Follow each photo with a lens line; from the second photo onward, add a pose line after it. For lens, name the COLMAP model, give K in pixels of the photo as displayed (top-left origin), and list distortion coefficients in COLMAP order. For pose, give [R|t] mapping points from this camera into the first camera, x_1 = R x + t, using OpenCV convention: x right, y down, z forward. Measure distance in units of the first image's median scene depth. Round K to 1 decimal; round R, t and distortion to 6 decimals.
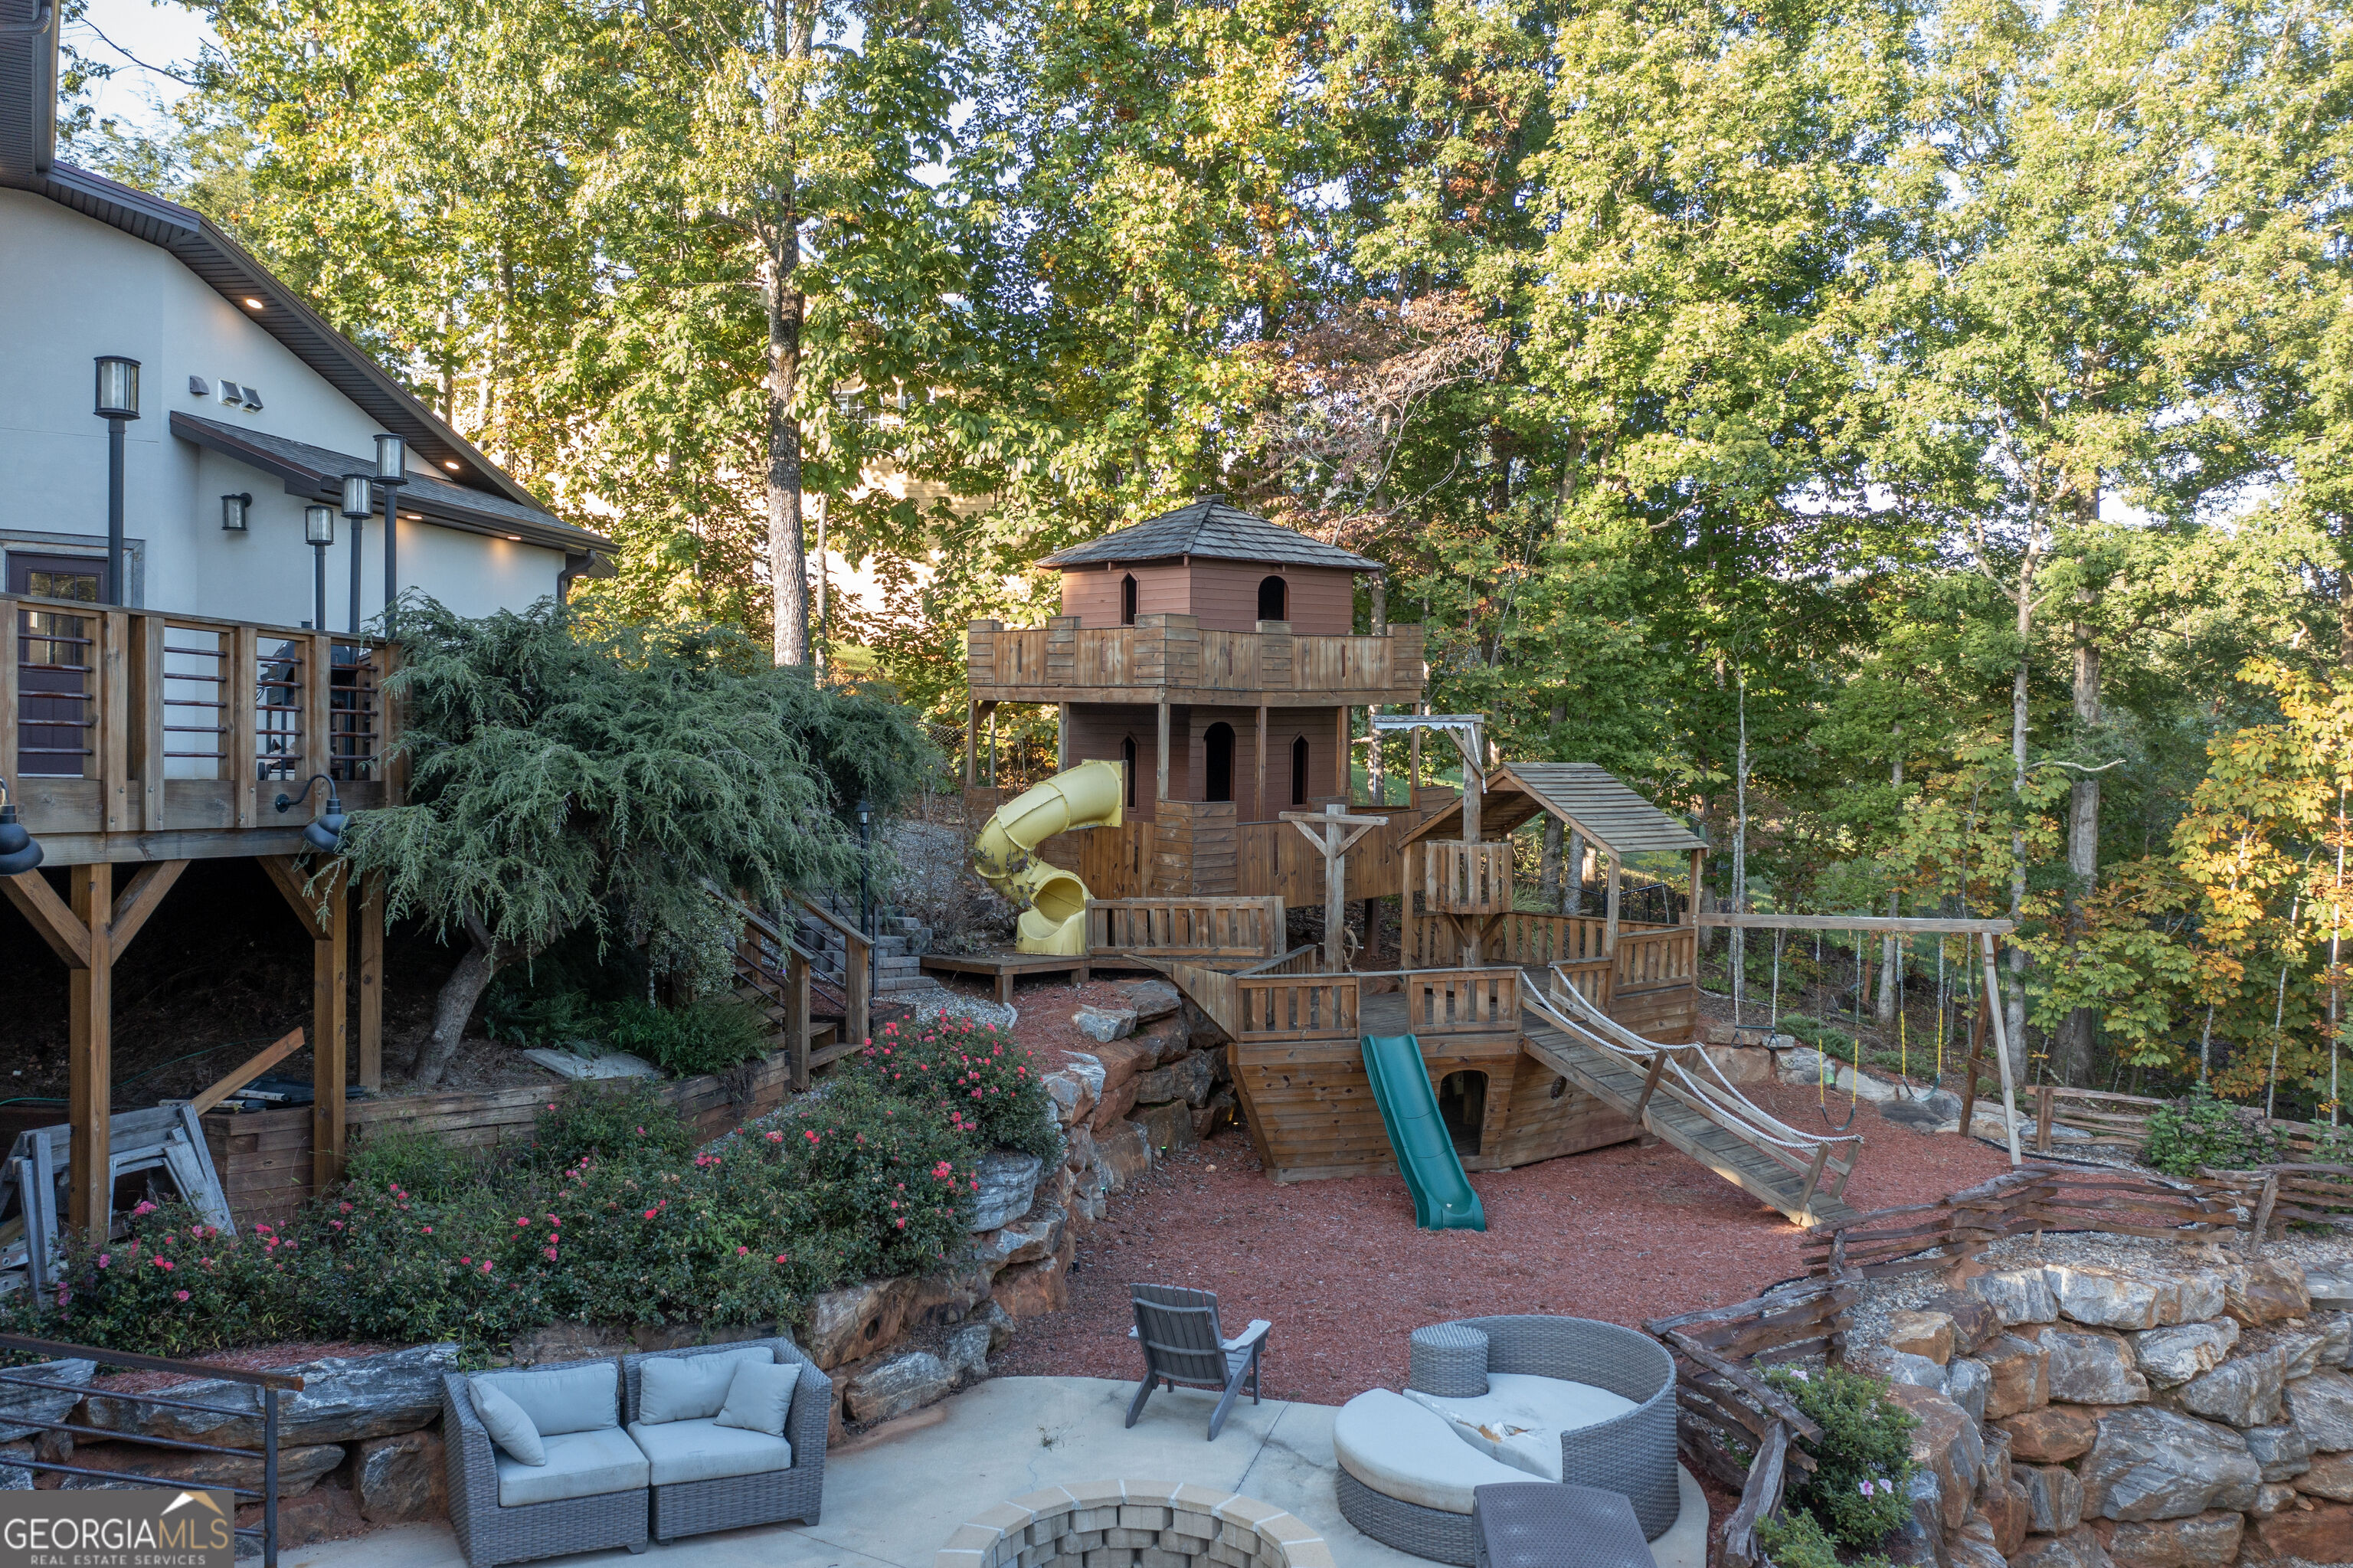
lens RADIAL K [[1850.7, 0, 1176.5], [0, 1850.7, 784.0], [0, 0, 1]] dist [-0.015271, 0.007784]
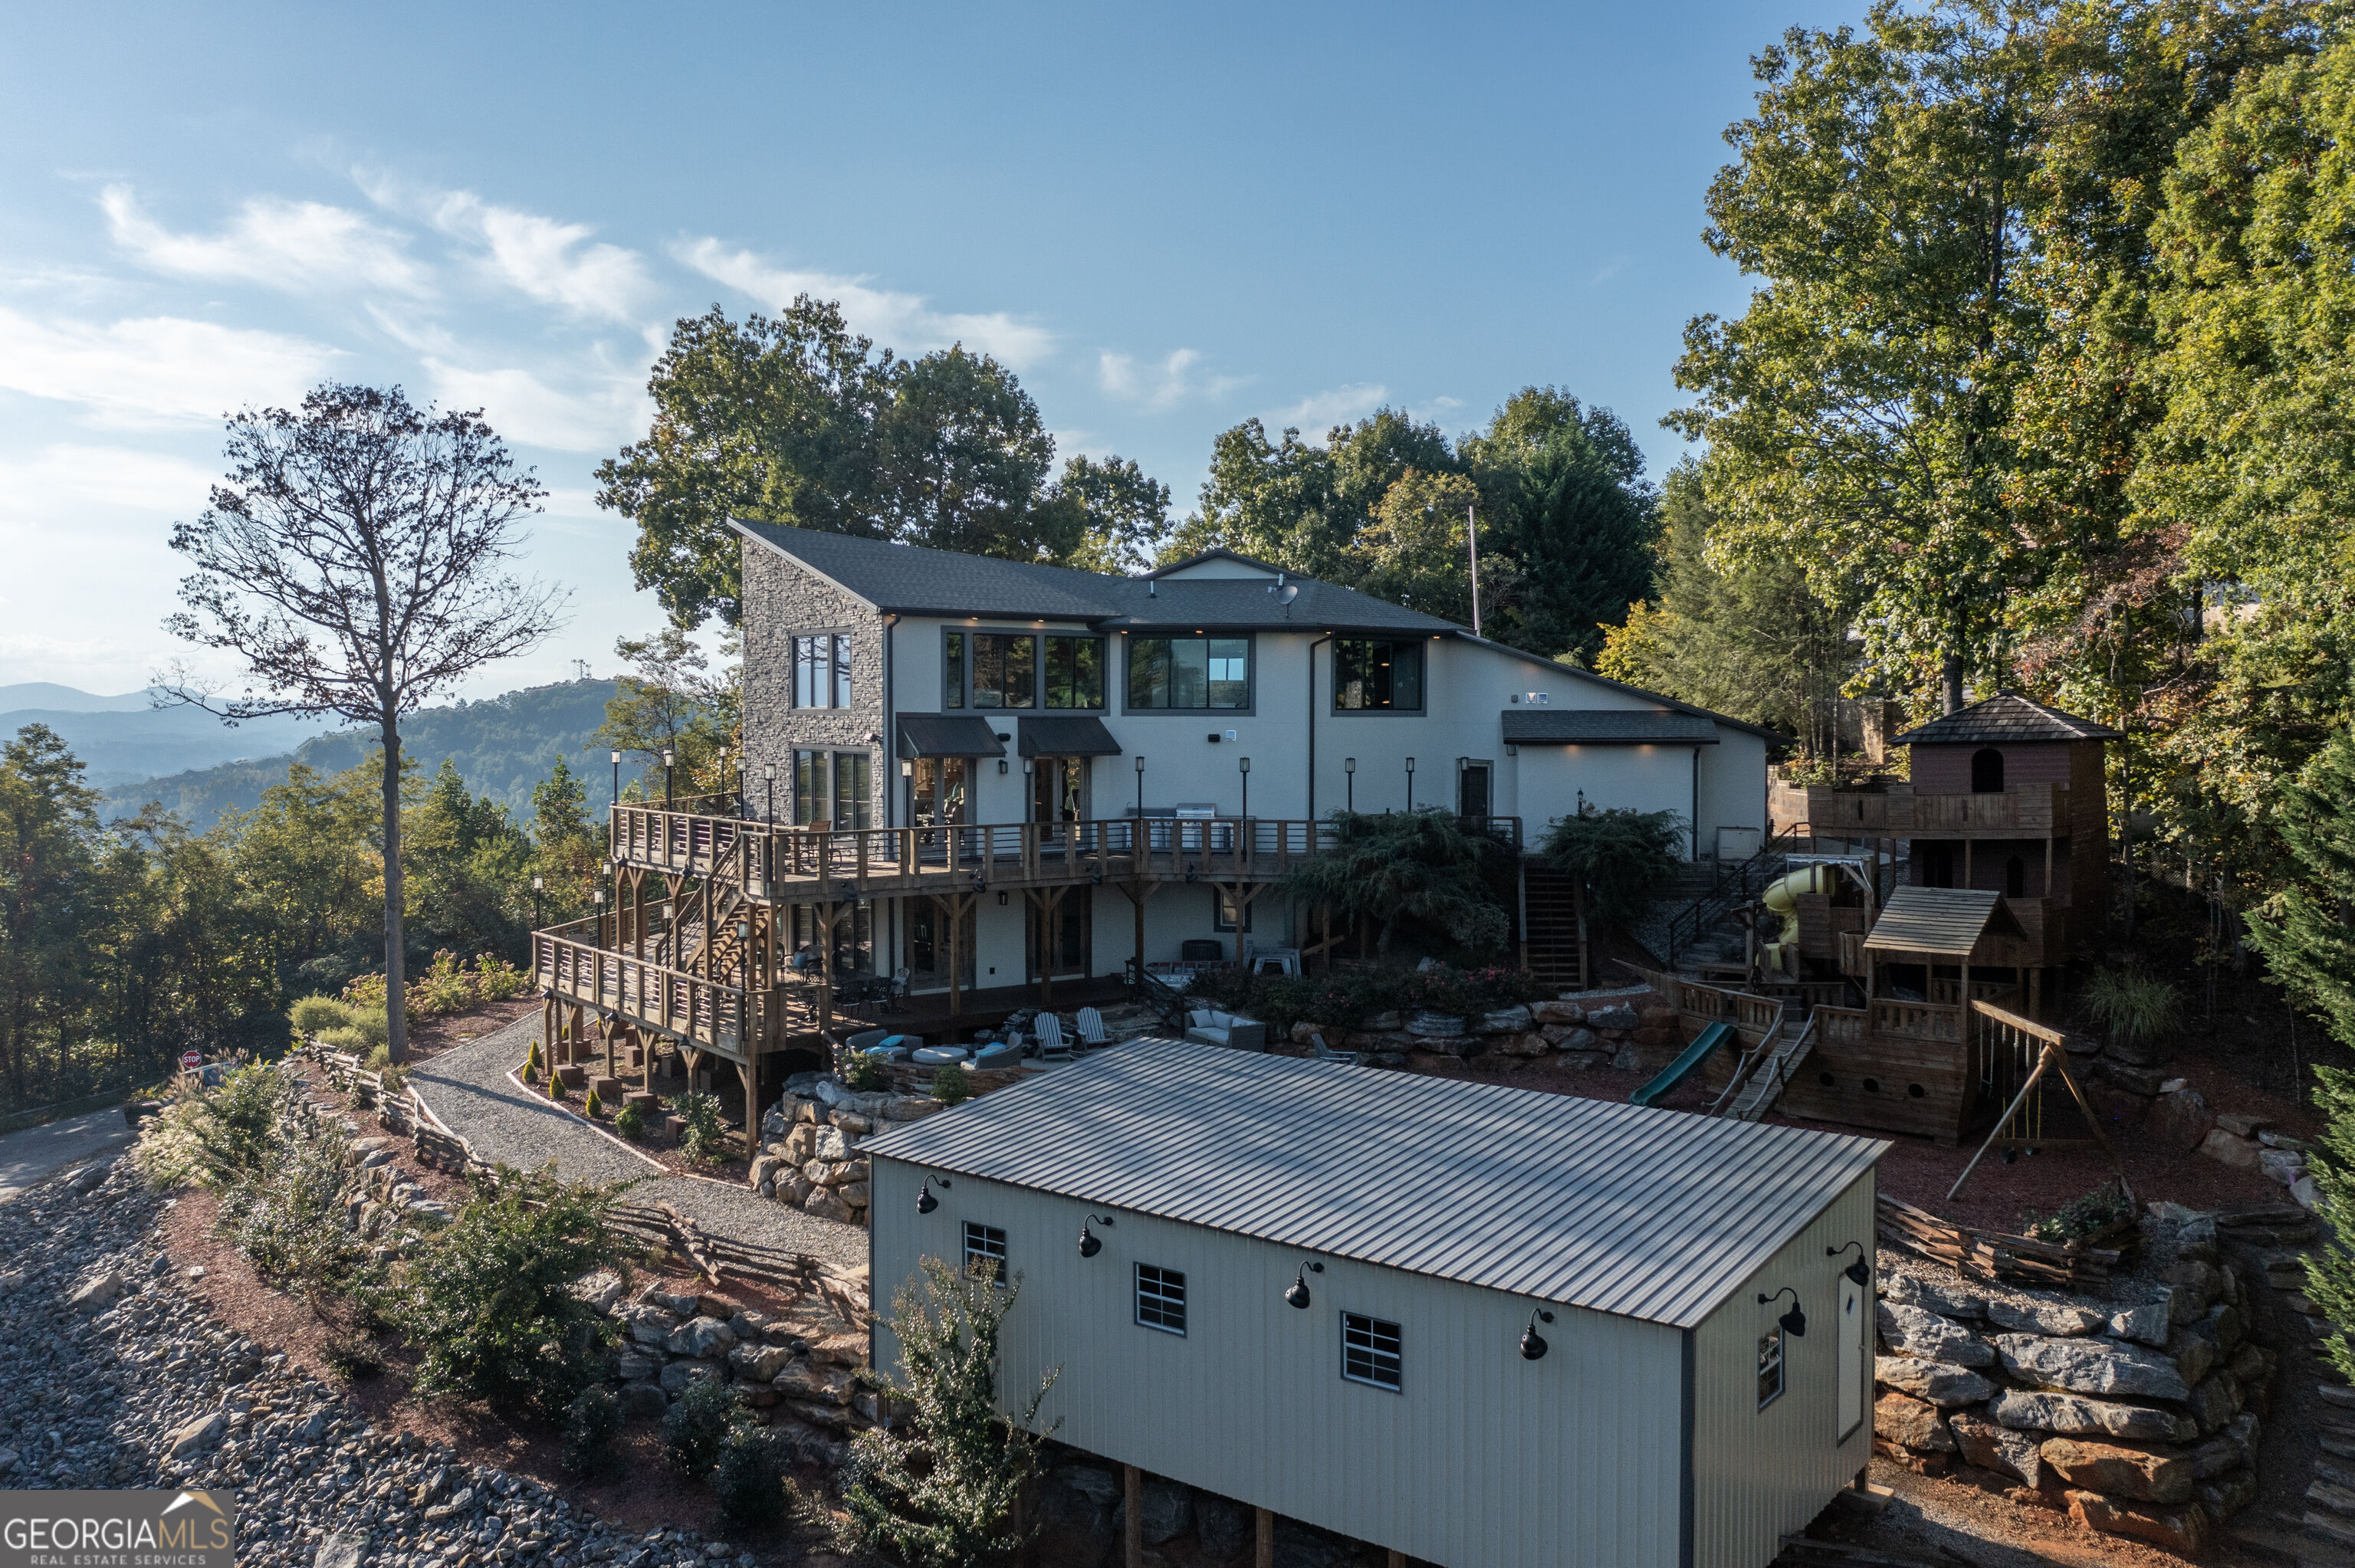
lens RADIAL K [[1874.0, 0, 1177.5], [0, 1874.0, 784.0], [0, 0, 1]] dist [-0.016597, 0.005954]
pose [[0.090125, 0.033372, -0.995371, 1.916346], [-0.002822, 0.999443, 0.033253, -0.167428], [0.995926, -0.000188, 0.090169, 0.261309]]
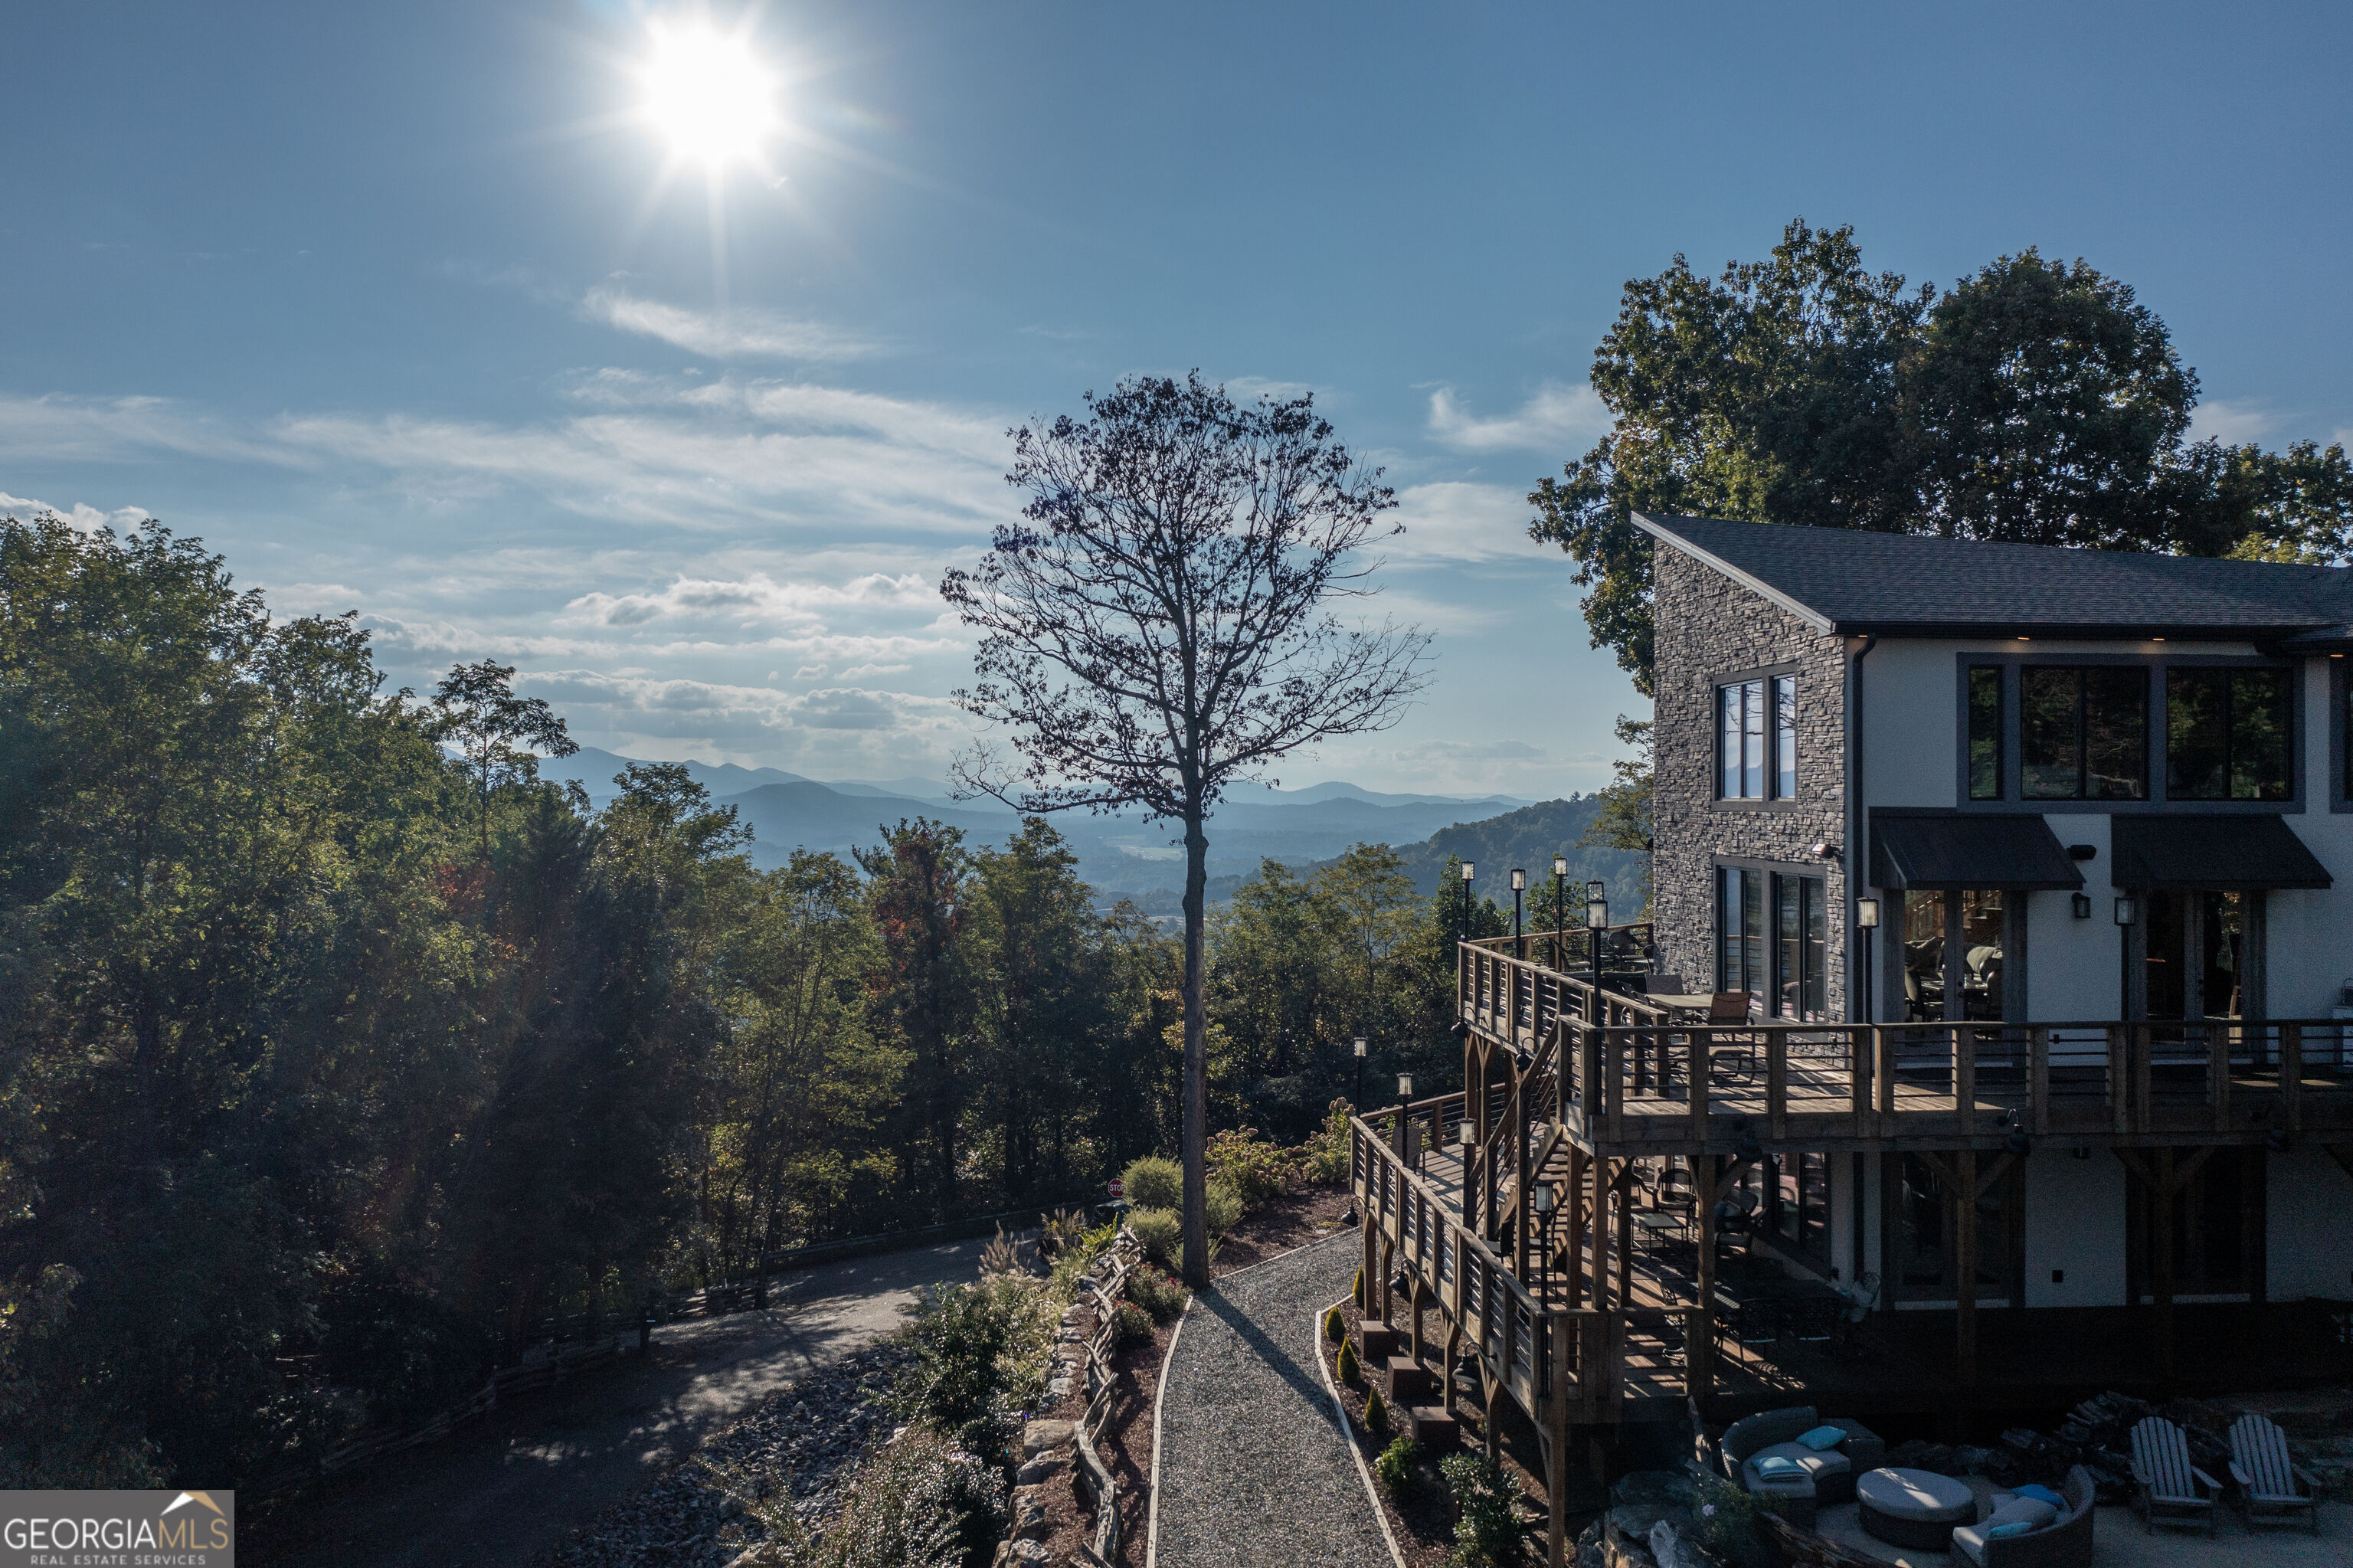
lens RADIAL K [[1850.7, 0, 1176.5], [0, 1850.7, 784.0], [0, 0, 1]] dist [-0.015271, 0.007784]
pose [[-0.471856, -0.014210, -0.881561, 0.990336], [-0.005431, 0.999898, -0.013210, -0.173949], [0.881659, -0.001446, -0.471885, 0.305457]]
